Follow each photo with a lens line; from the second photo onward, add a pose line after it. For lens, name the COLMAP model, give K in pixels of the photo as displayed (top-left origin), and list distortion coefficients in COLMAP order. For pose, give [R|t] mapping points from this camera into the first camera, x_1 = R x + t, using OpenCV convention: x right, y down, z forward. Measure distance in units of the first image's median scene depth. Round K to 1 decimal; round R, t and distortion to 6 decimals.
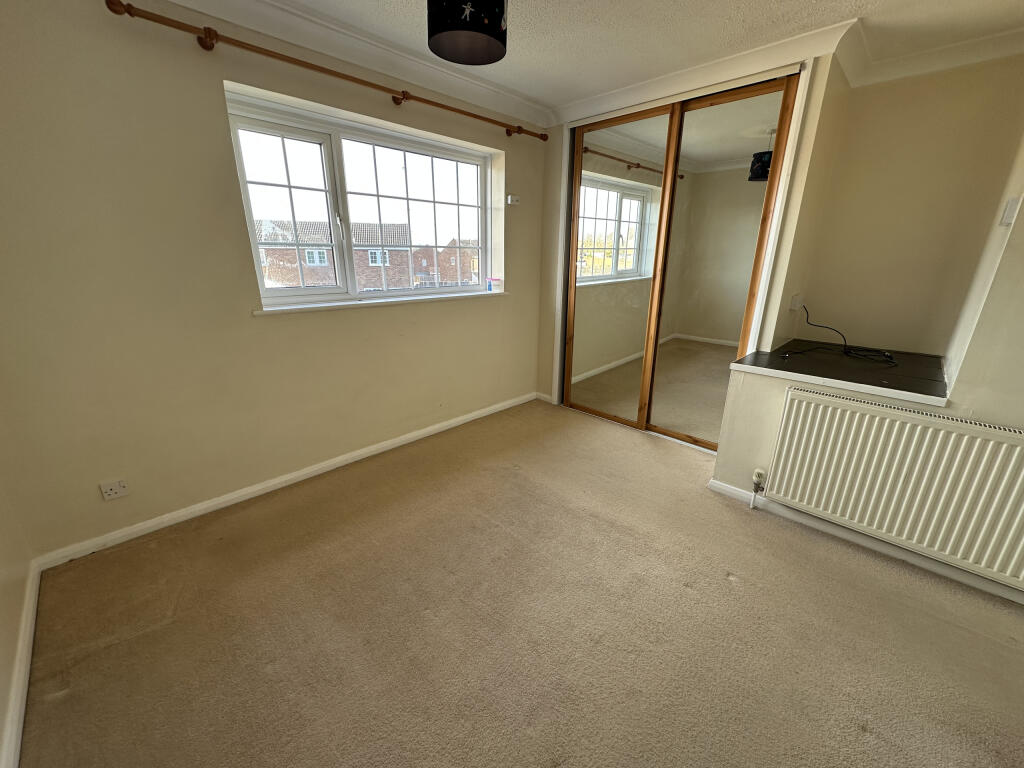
lens RADIAL K [[411.1, 0, 512.0], [0, 411.1, 384.0], [0, 0, 1]] dist [0.010306, -0.000157]
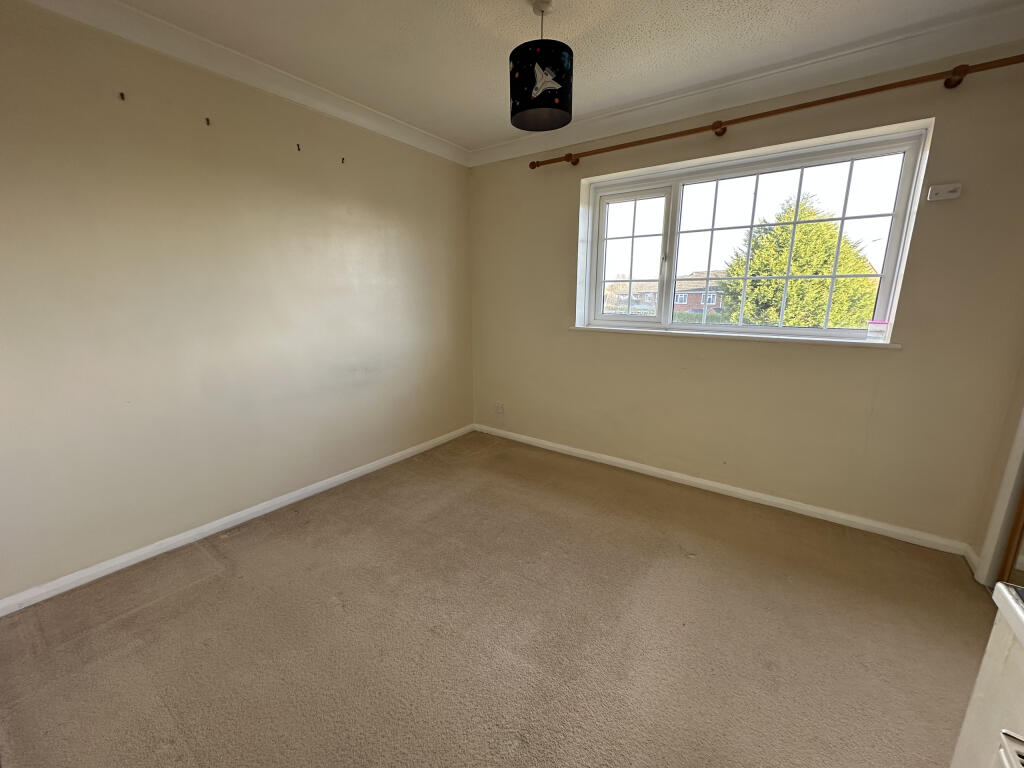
lens RADIAL K [[404.5, 0, 512.0], [0, 404.5, 384.0], [0, 0, 1]] dist [-0.003409, -0.000425]
pose [[0.149828, 0.208574, -0.966462, 0.674868], [-0.294570, 0.942521, 0.157741, -0.132057], [0.943811, 0.261057, 0.202656, 0.494548]]
